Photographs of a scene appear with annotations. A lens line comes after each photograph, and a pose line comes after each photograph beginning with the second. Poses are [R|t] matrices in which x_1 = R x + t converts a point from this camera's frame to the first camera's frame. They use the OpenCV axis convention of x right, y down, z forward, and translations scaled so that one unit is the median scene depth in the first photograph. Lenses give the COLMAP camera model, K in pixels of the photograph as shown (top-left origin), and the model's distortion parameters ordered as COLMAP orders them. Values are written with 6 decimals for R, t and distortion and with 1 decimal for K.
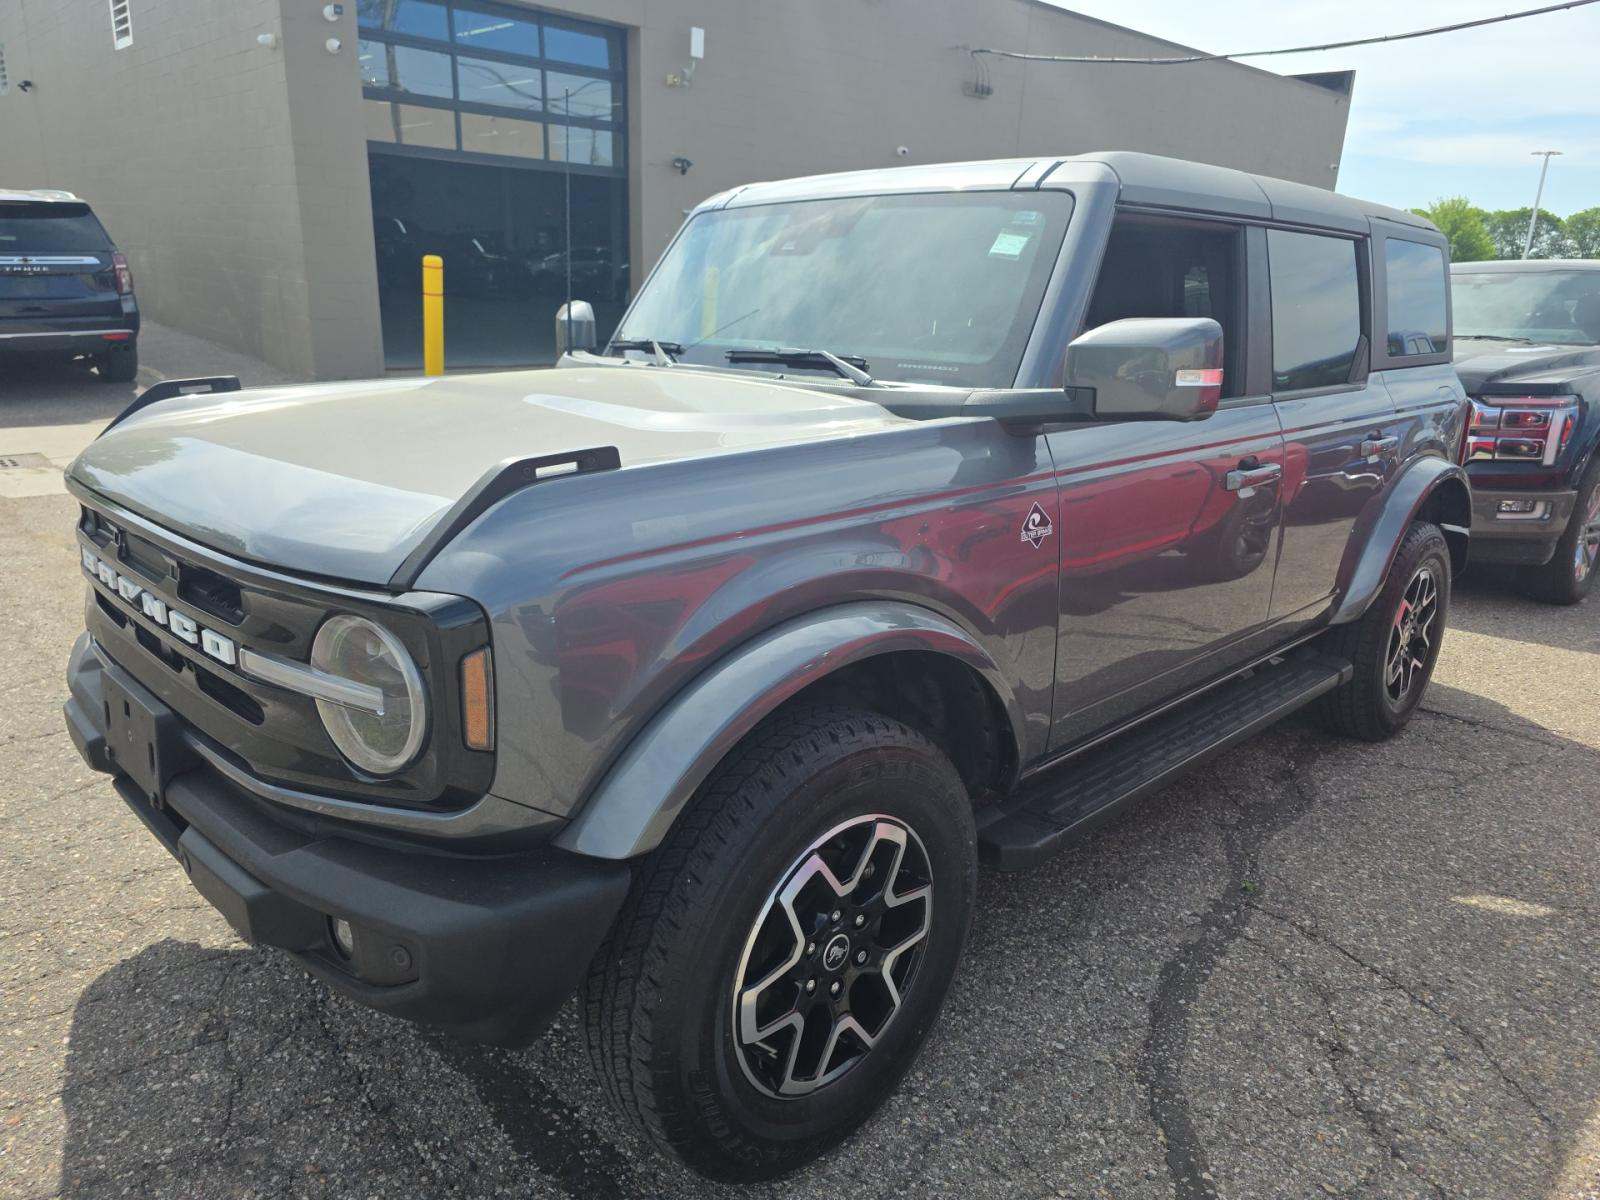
lens RADIAL K [[1102.6, 0, 800.5], [0, 1102.6, 591.8], [0, 0, 1]] dist [0.014256, -0.005196]
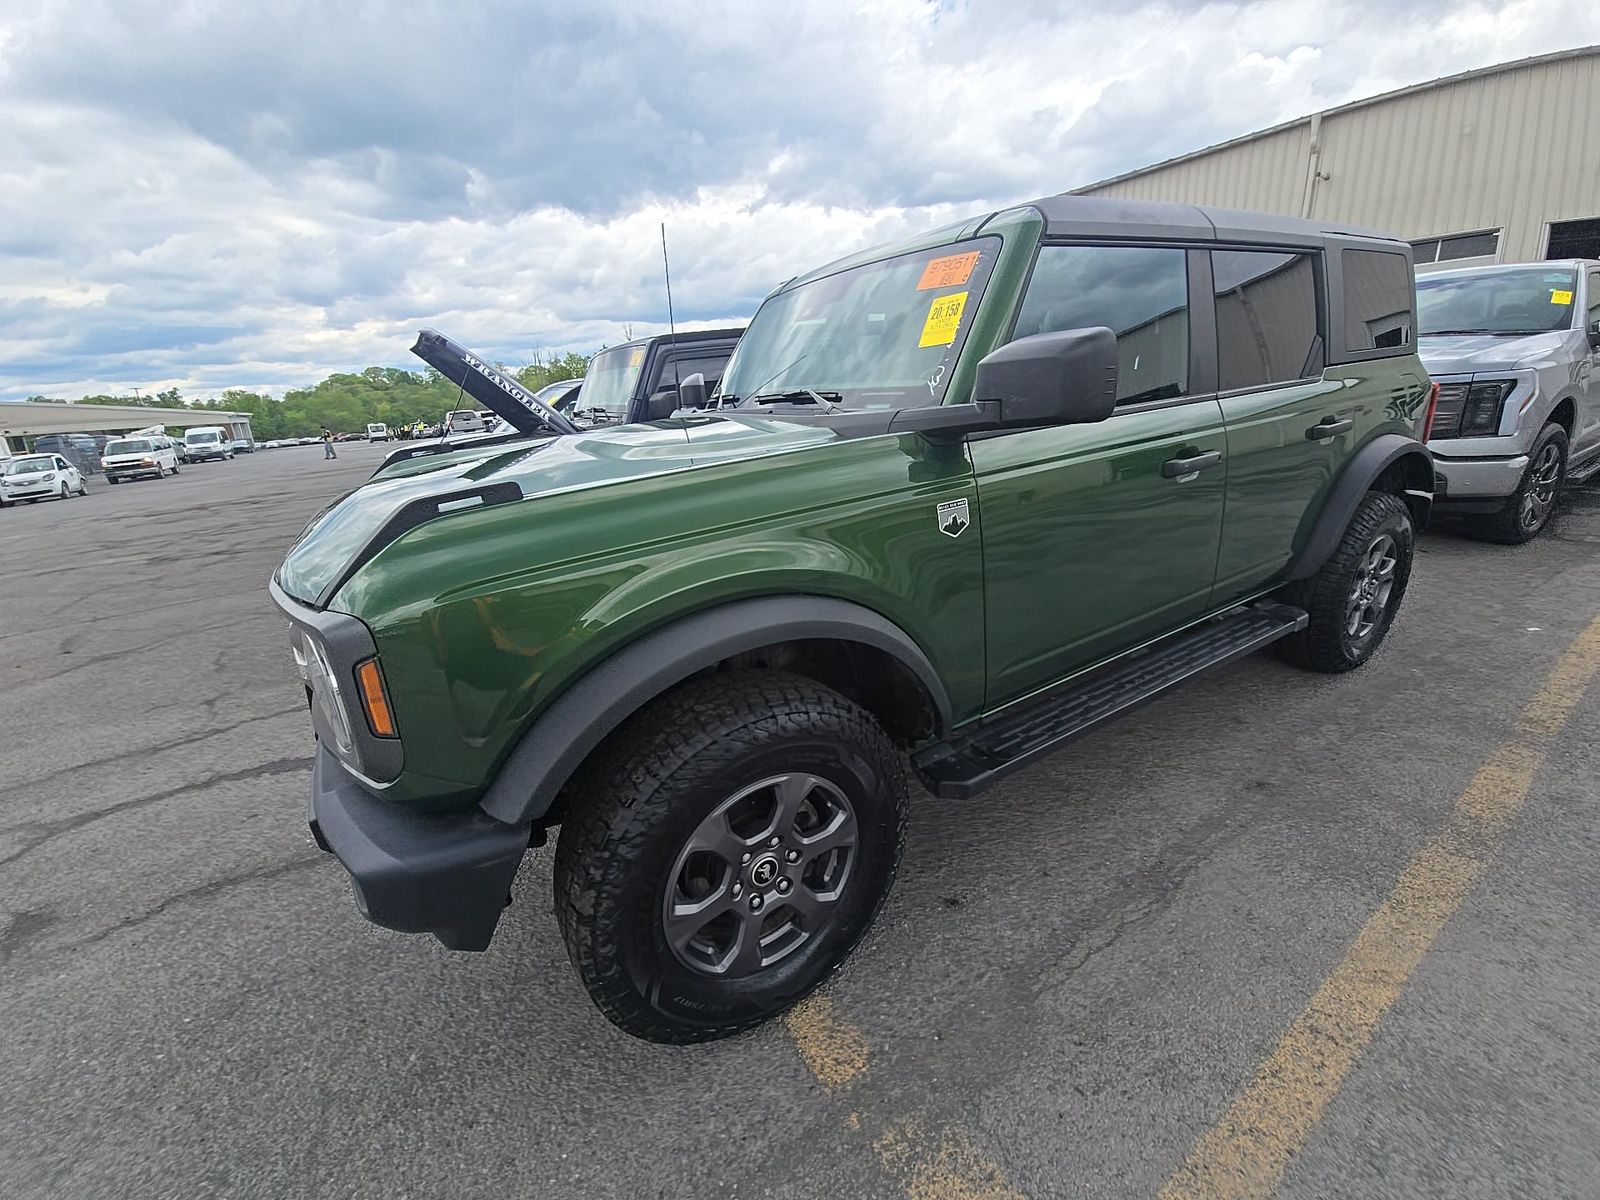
lens RADIAL K [[648.2, 0, 804.1], [0, 648.2, 590.2], [0, 0, 1]] dist [0.000150, -0.008007]
pose [[0.967444, -0.016970, -0.252516, 0.178883], [0.032989, 0.997693, 0.059339, -0.025193], [0.250926, -0.065737, 0.965771, 0.218874]]
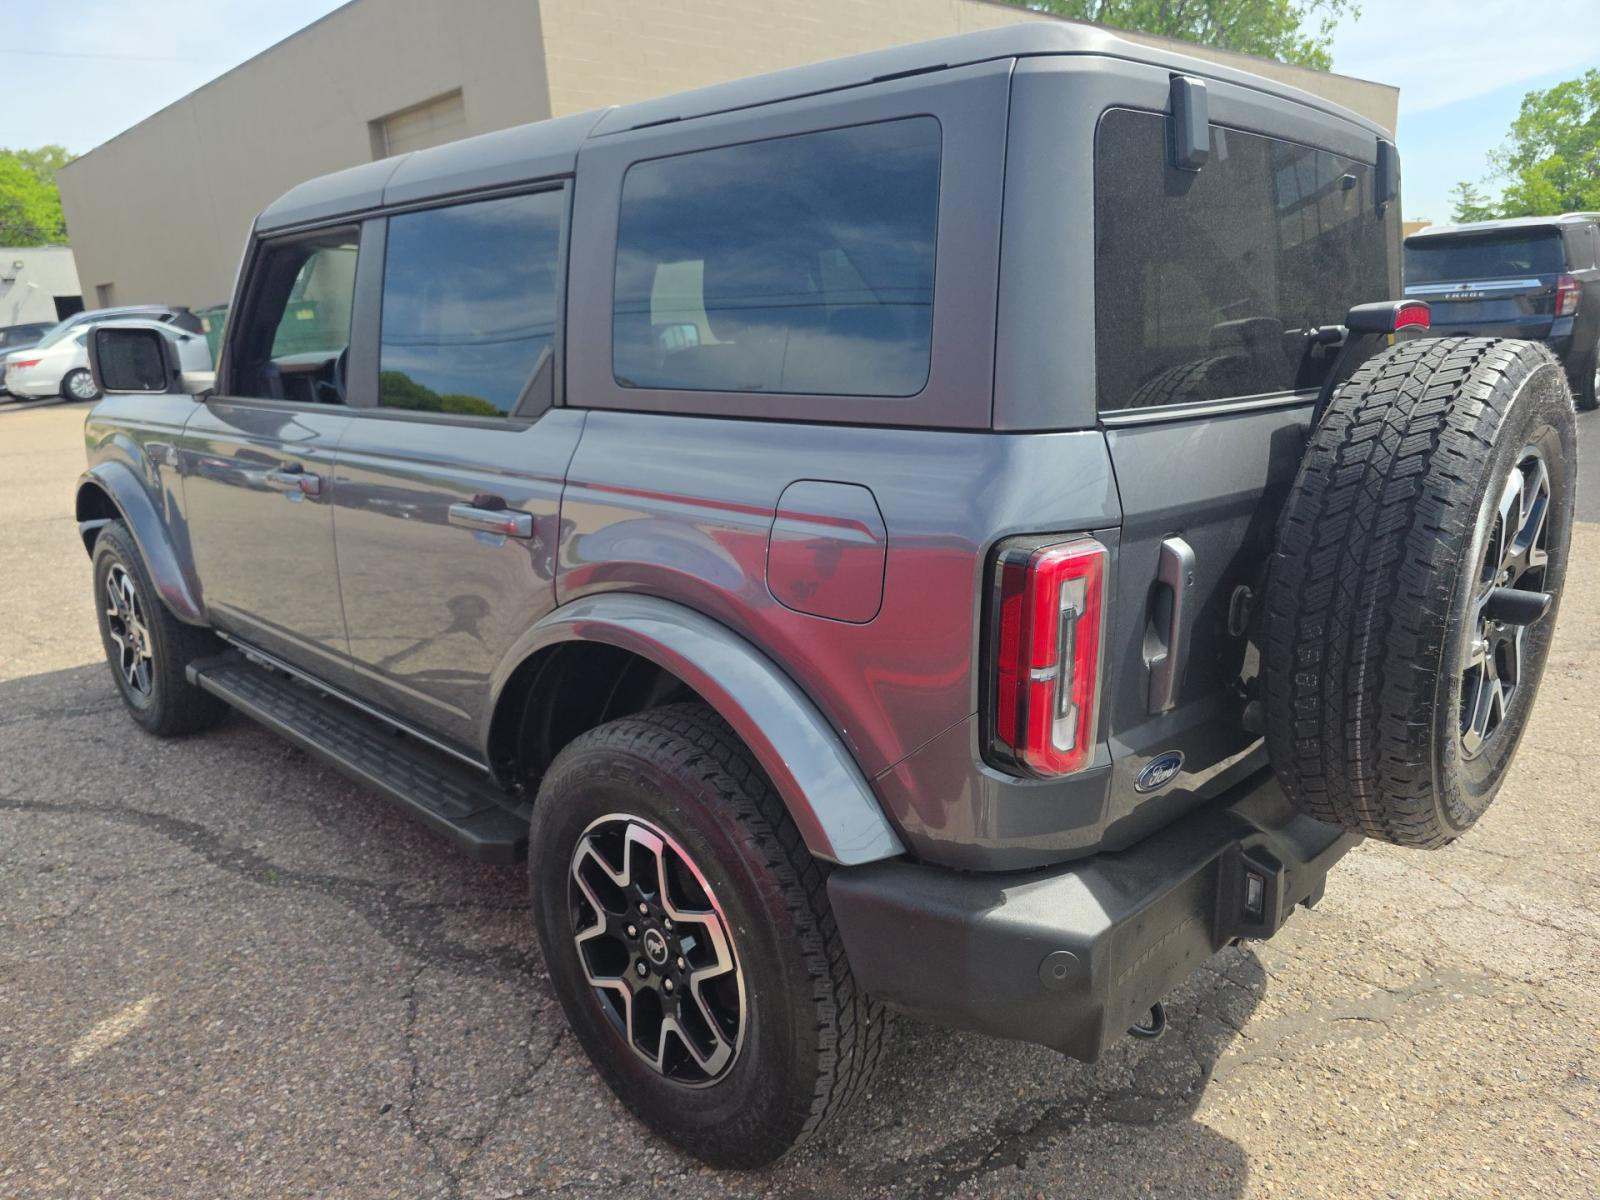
lens RADIAL K [[1092.9, 0, 800.0], [0, 1092.9, 600.0], [0, 0, 1]] dist [0.003004, -0.005553]
pose [[0.014434, 0.226075, -0.974003, 1.341974], [-0.240291, 0.946342, 0.216093, -0.314022], [0.970594, 0.230925, 0.067983, 1.346558]]
